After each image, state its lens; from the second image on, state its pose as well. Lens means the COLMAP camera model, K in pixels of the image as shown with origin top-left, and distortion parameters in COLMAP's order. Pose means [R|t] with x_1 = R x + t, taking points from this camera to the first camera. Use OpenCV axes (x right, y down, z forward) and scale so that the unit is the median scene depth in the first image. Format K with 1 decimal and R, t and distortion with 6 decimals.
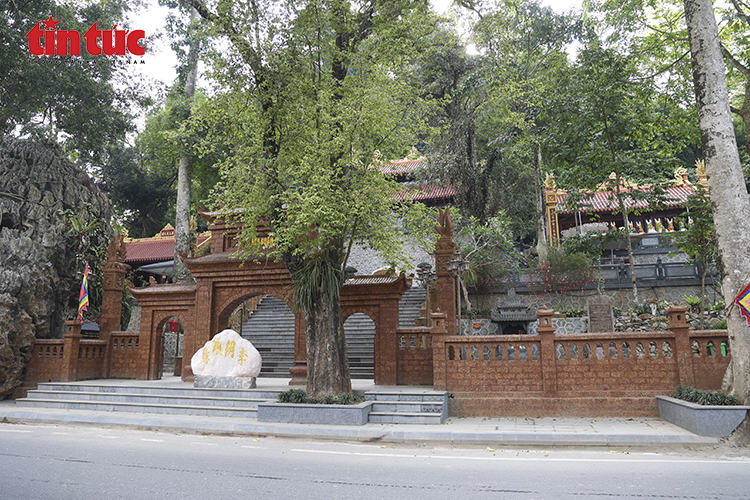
lens RADIAL K [[517.5, 0, 375.0], [0, 517.5, 250.0], [0, 0, 1]] dist [-0.104499, 0.066712]
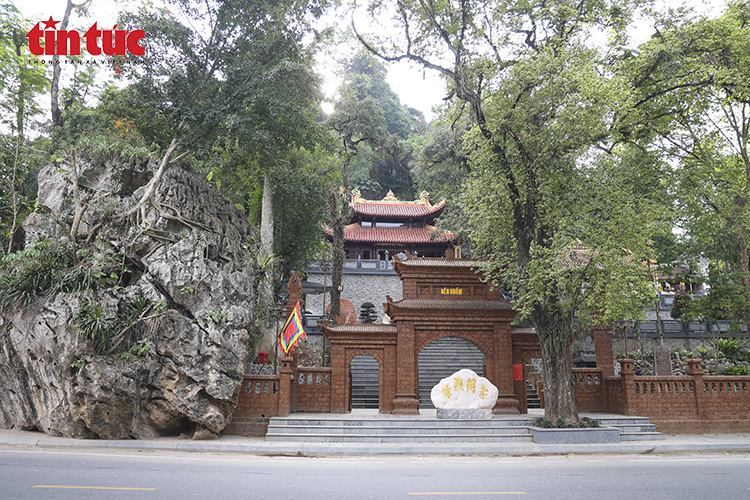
lens RADIAL K [[517.5, 0, 375.0], [0, 517.5, 250.0], [0, 0, 1]] dist [-0.104499, 0.066712]
pose [[0.952326, 0.088860, 0.291855, -0.883325], [-0.074311, 0.995393, -0.060586, -0.032278], [-0.295894, 0.036009, 0.954542, -0.085757]]
